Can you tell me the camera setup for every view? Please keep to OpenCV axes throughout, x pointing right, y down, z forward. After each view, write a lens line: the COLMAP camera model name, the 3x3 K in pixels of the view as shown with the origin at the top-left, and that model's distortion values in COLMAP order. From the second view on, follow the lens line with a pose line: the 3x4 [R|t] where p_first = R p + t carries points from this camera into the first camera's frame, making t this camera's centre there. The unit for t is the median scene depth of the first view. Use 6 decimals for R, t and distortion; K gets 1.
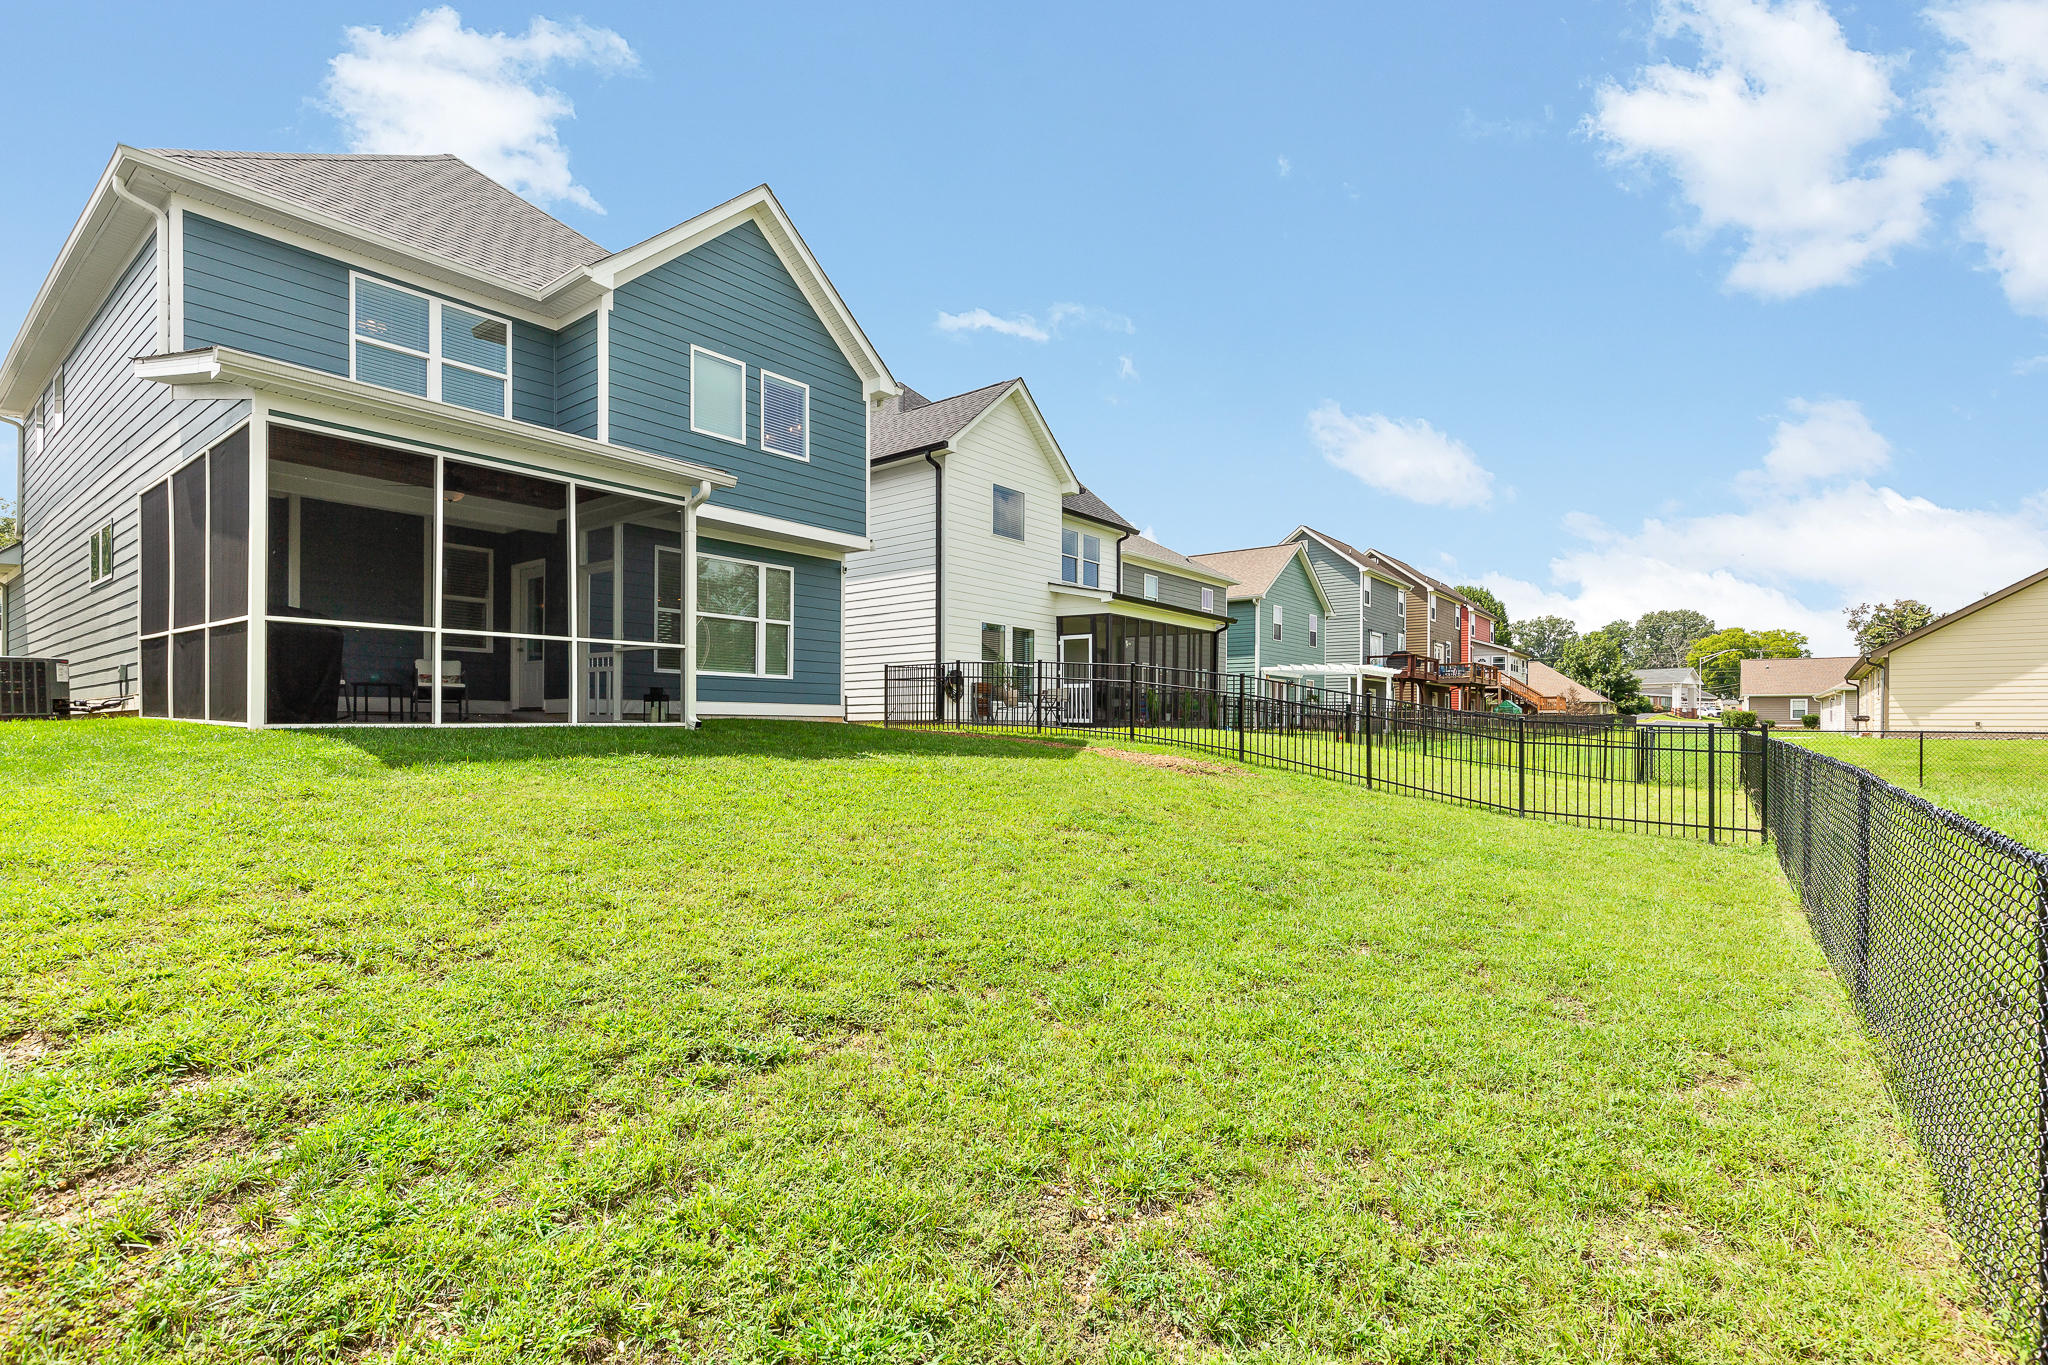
lens RADIAL K [[955.7, 0, 1023.9], [0, 955.7, 728.2], [0, 0, 1]] dist [-0.000109, -0.000101]
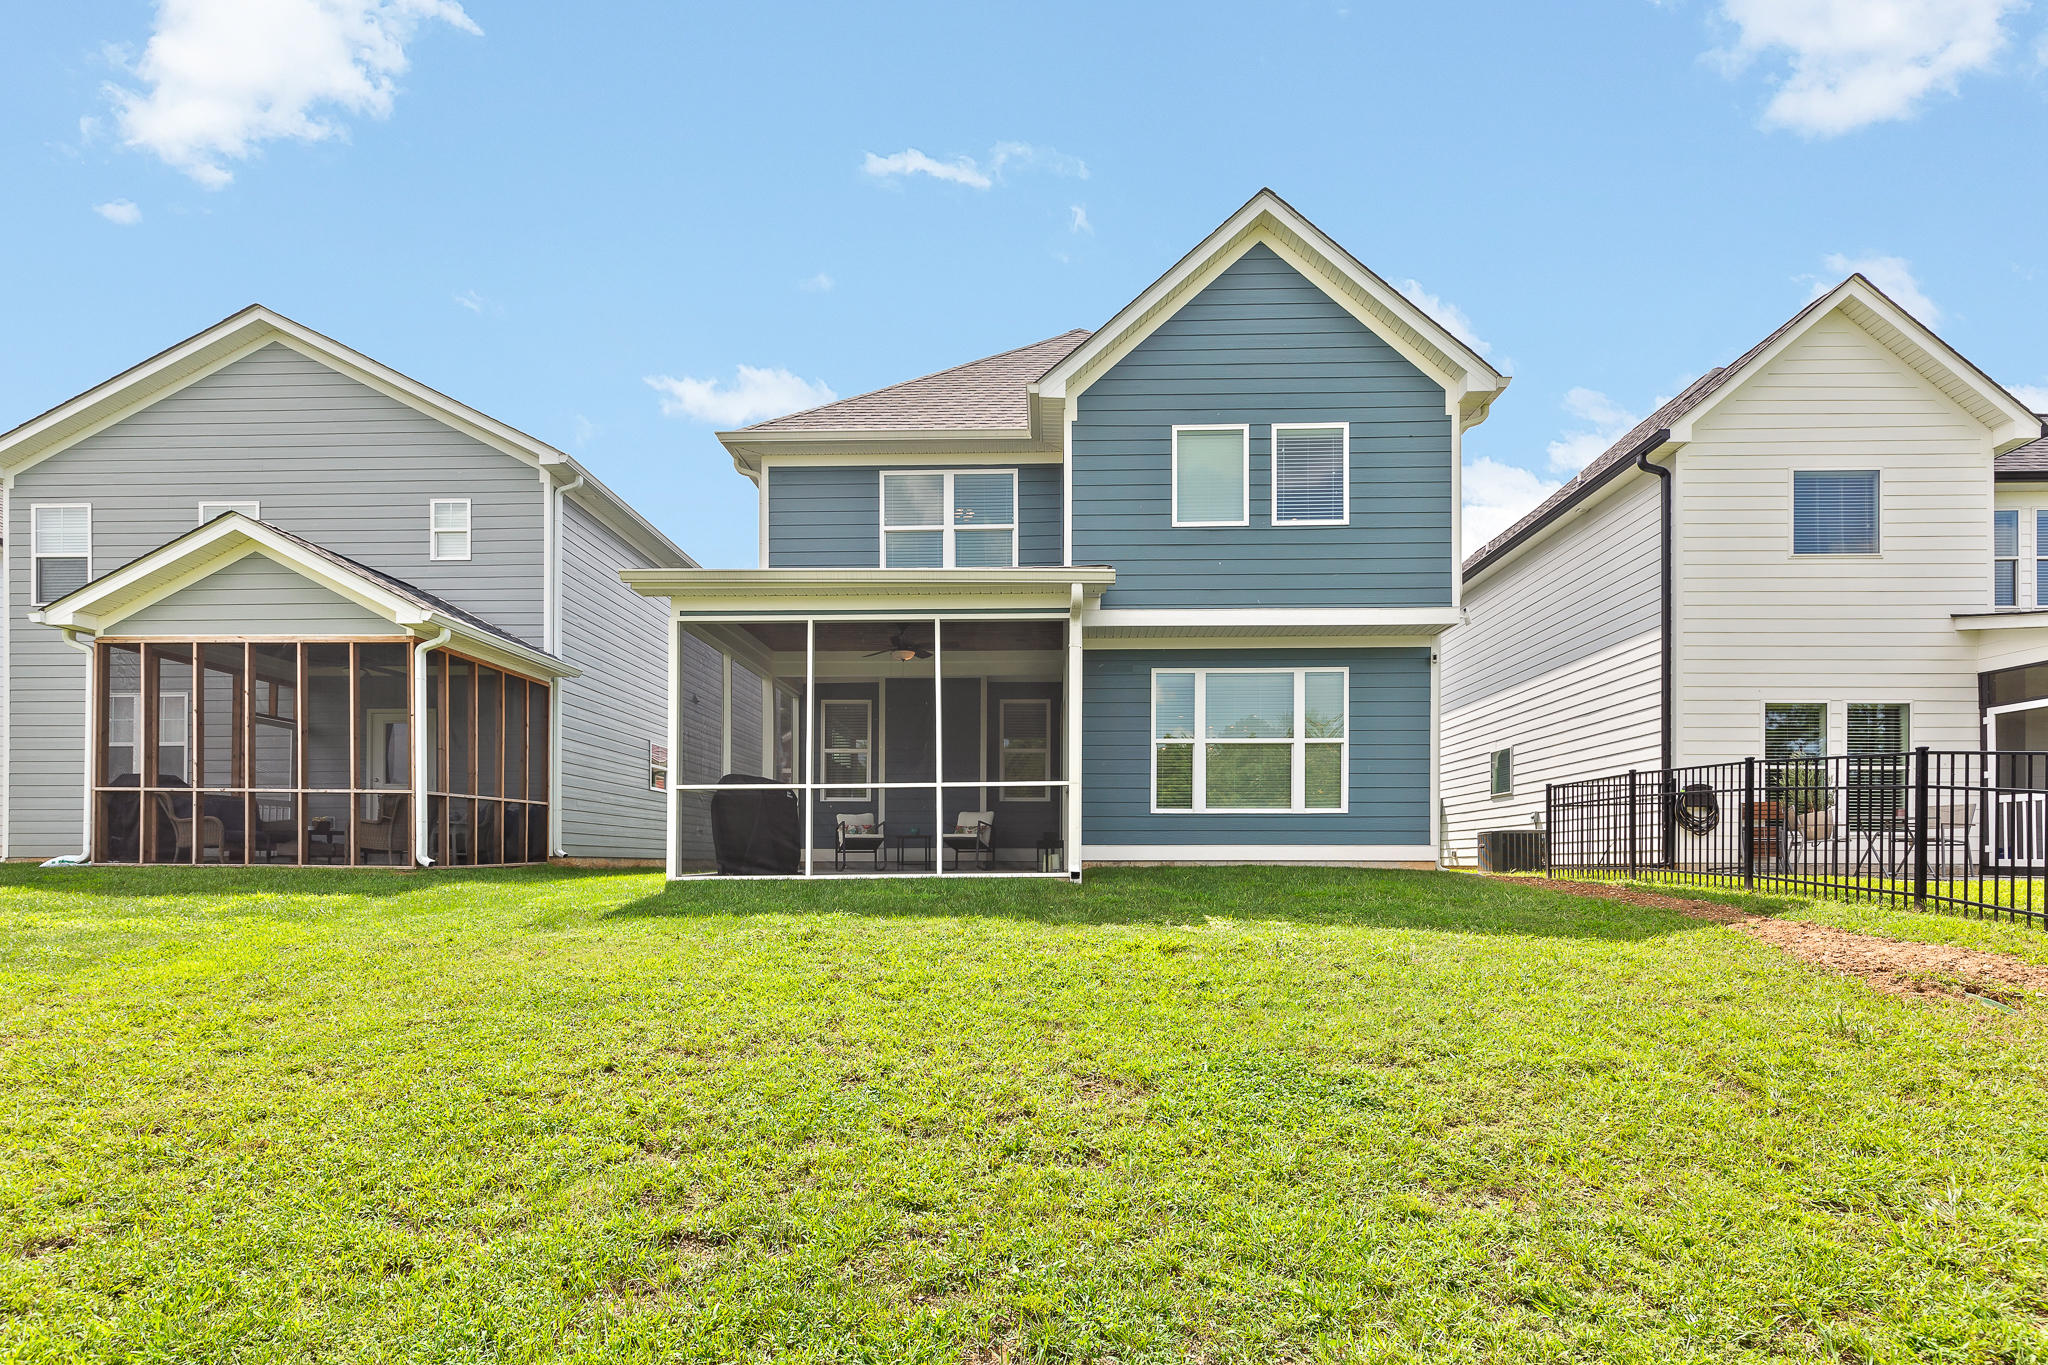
lens RADIAL K [[982.0, 0, 1028.9], [0, 982.0, 869.4], [0, 0, 1]] dist [-0.000380, 0.000610]
pose [[0.595778, -0.004577, -0.803136, 0.246321], [0.001015, 0.999987, -0.004946, -0.002777], [0.803149, 0.002131, 0.595775, 0.338492]]
